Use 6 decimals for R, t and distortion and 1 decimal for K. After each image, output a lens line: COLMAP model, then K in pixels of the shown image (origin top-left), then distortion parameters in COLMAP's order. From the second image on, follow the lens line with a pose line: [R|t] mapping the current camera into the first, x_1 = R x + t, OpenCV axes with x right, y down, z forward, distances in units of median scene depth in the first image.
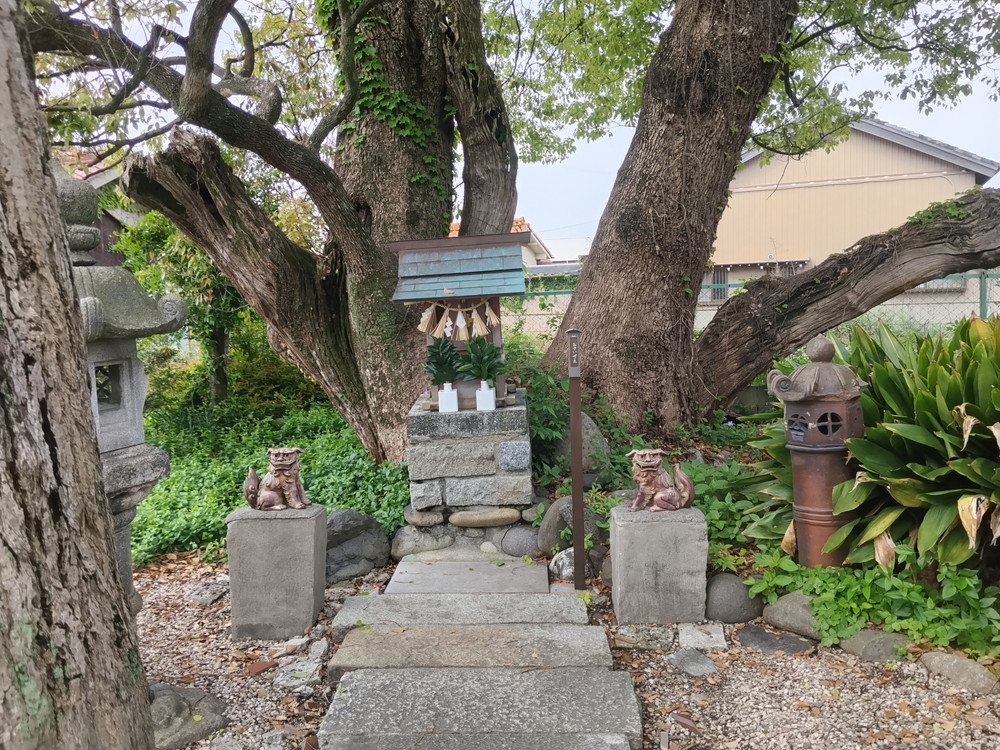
lens RADIAL K [[853.2, 0, 500.0], [0, 853.2, 375.0], [0, 0, 1]] dist [0.099871, -0.192586]
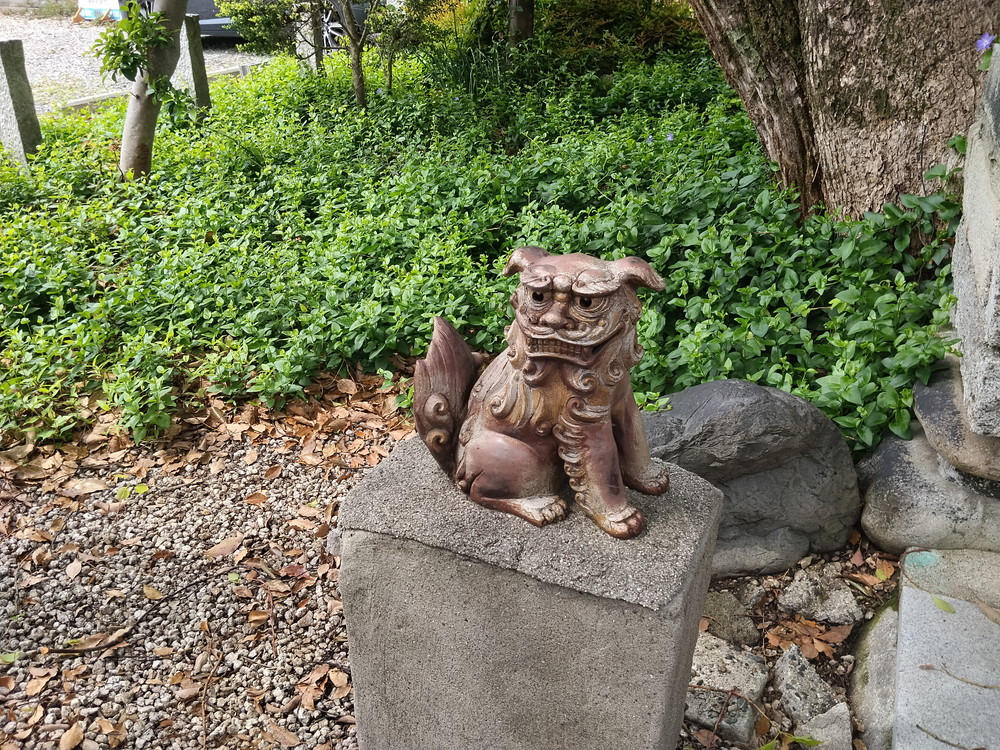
lens RADIAL K [[853.2, 0, 500.0], [0, 853.2, 375.0], [0, 0, 1]] dist [0.099871, -0.192586]
pose [[0.928722, 0.179846, -0.324238, -0.147218], [-0.043524, 0.921319, 0.386363, 0.021289], [0.368213, -0.344712, 0.863477, 0.604273]]
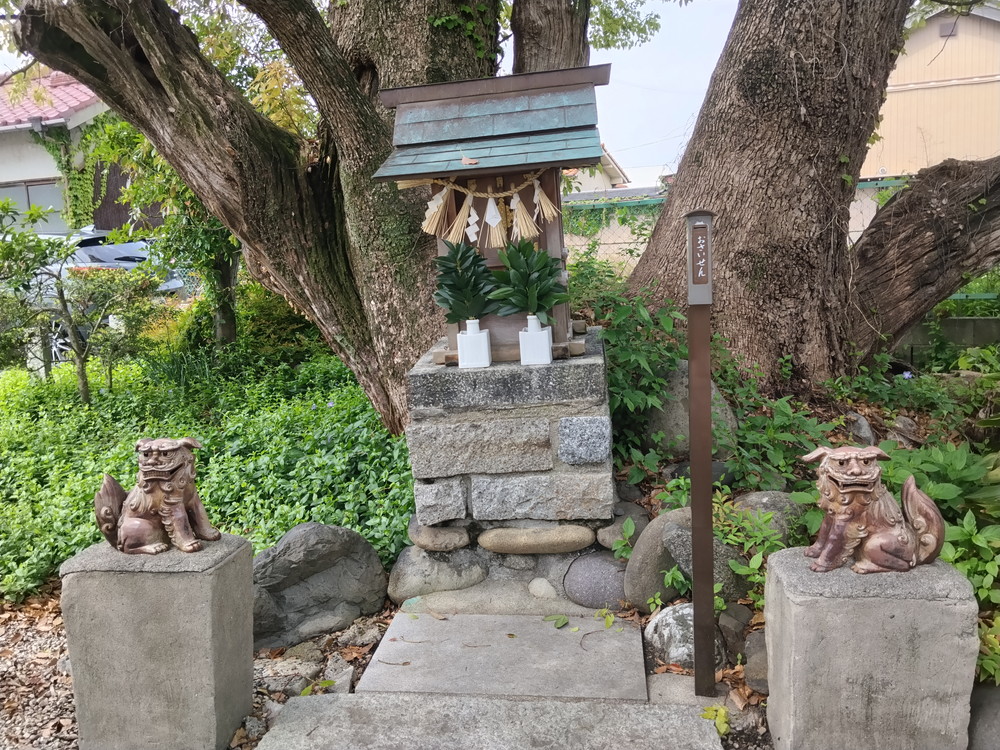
lens RADIAL K [[853.2, 0, 500.0], [0, 853.2, 375.0], [0, 0, 1]] dist [0.099871, -0.192586]
pose [[0.996220, -0.004747, -0.086736, 0.009322], [0.011139, 0.997243, 0.073363, 0.004074], [0.086149, -0.074052, 0.993526, 0.359735]]
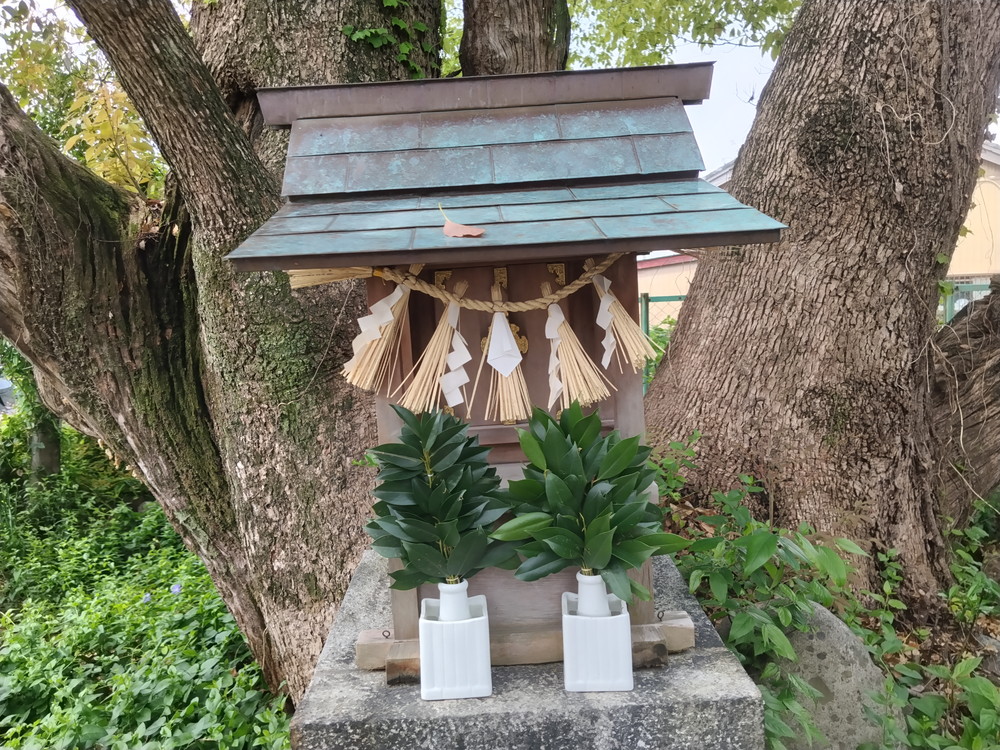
lens RADIAL K [[853.2, 0, 500.0], [0, 853.2, 375.0], [0, 0, 1]] dist [0.099871, -0.192586]
pose [[0.999212, 0.003668, 0.039529, -0.052128], [-0.002570, 0.999610, -0.027791, -0.042998], [-0.039615, 0.027668, 0.998832, 0.660480]]
